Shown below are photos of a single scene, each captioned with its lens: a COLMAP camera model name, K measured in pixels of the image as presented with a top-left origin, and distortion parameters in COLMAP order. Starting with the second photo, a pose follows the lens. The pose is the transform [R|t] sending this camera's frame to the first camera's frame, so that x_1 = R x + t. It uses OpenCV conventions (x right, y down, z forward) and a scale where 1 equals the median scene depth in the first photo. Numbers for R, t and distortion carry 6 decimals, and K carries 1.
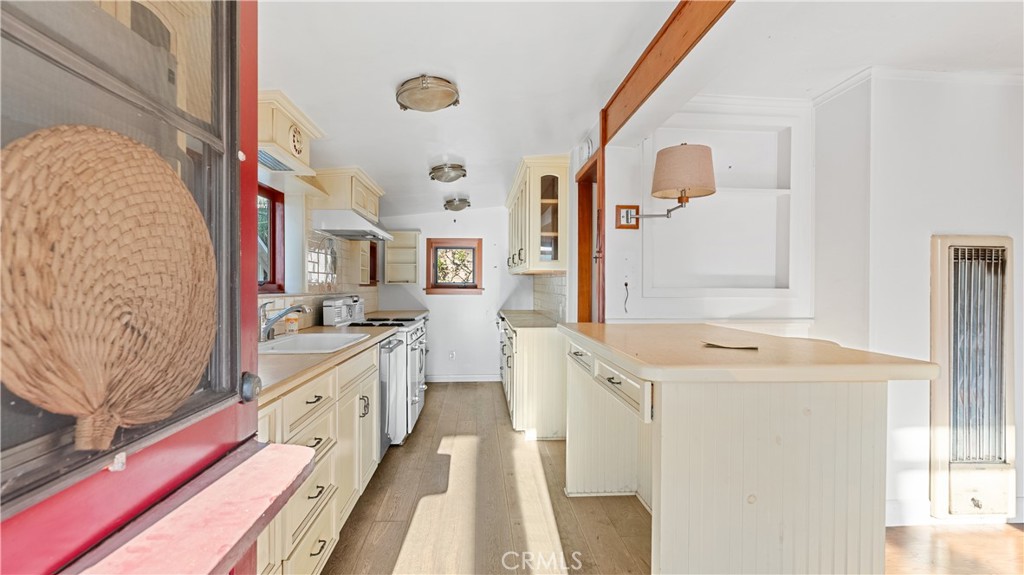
lens RADIAL K [[465.4, 0, 510.6], [0, 465.4, 291.1], [0, 0, 1]] dist [0.003135, 0.000982]
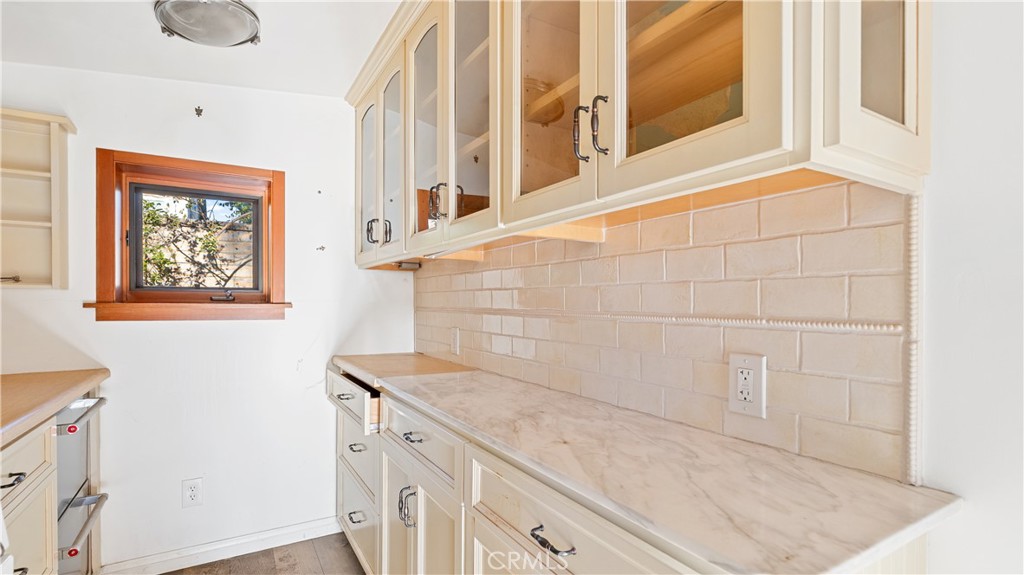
lens RADIAL K [[490.0, 0, 515.1], [0, 490.0, 307.4], [0, 0, 1]] dist [0.000296, 0.000462]
pose [[0.894596, -0.009178, 0.446782, -0.071194], [0.013039, 0.999899, -0.005567, 0.003176], [-0.446686, 0.010805, 0.894626, 0.550724]]
